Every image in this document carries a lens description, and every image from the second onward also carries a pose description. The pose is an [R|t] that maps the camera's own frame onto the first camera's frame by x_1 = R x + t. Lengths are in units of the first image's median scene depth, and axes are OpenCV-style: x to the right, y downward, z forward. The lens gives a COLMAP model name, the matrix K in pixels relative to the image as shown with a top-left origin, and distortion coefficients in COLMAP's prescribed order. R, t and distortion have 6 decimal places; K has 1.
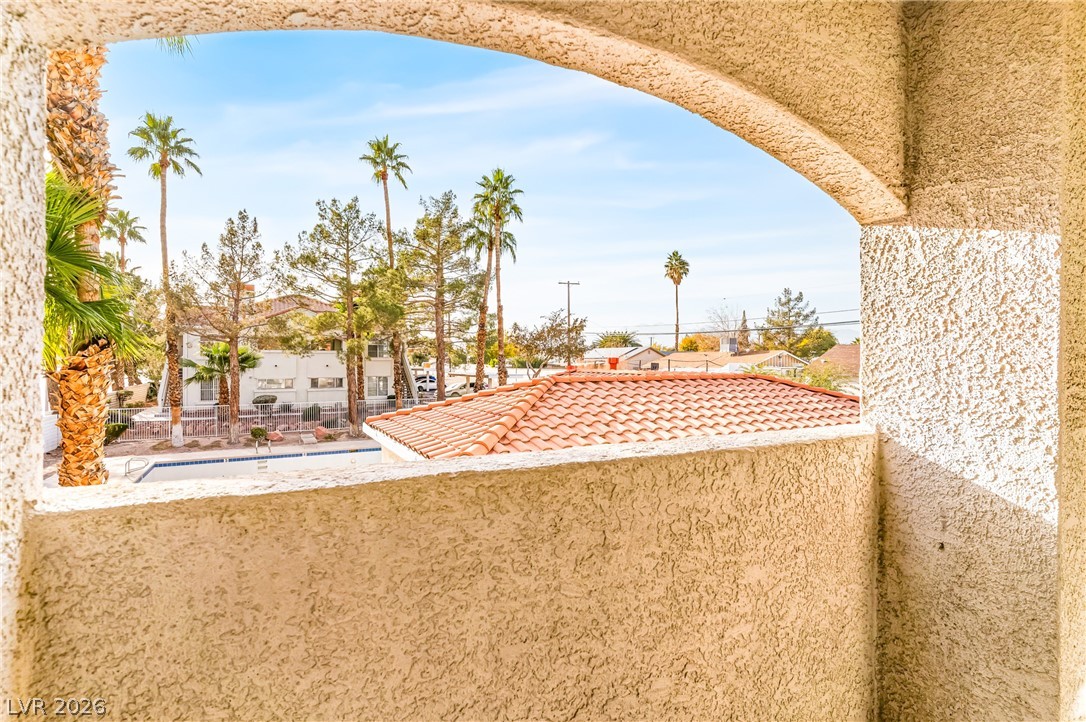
lens RADIAL K [[515.8, 0, 518.9], [0, 515.8, 362.7], [0, 0, 1]] dist [0.002797, -0.000308]
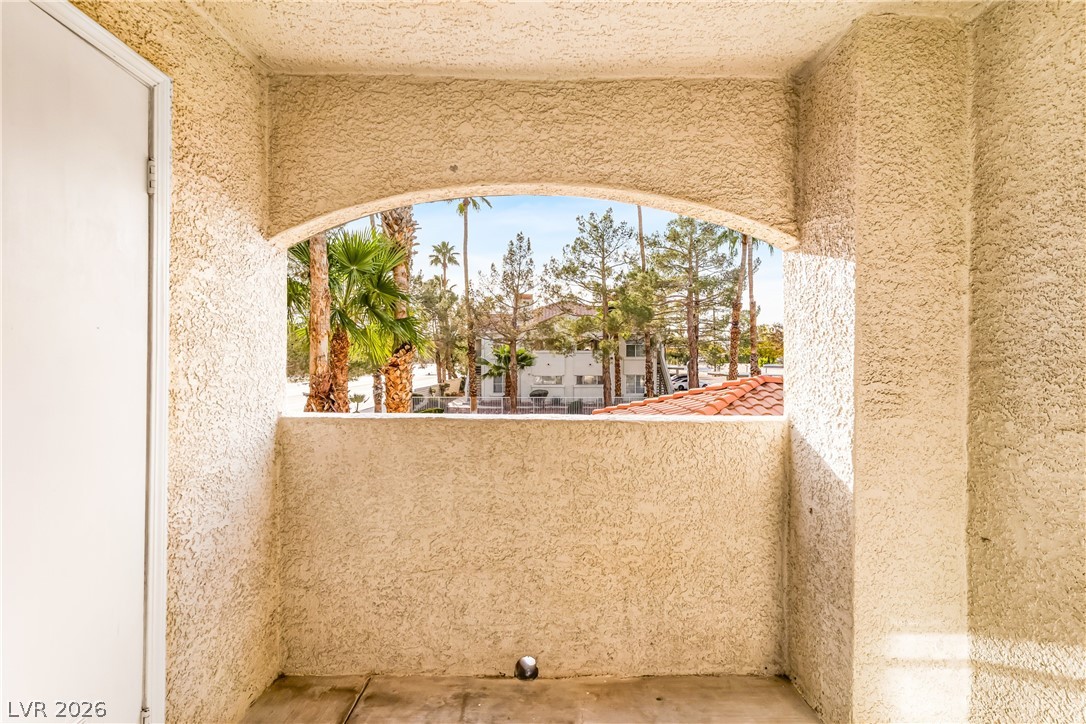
lens RADIAL K [[515.8, 0, 528.8], [0, 515.8, 364.0], [0, 0, 1]] dist [0.002797, -0.000308]
pose [[0.876014, 0.003530, -0.482273, 0.744717], [-0.001182, 0.999986, 0.005172, -0.004819], [0.482285, -0.003960, 0.876006, -0.377210]]
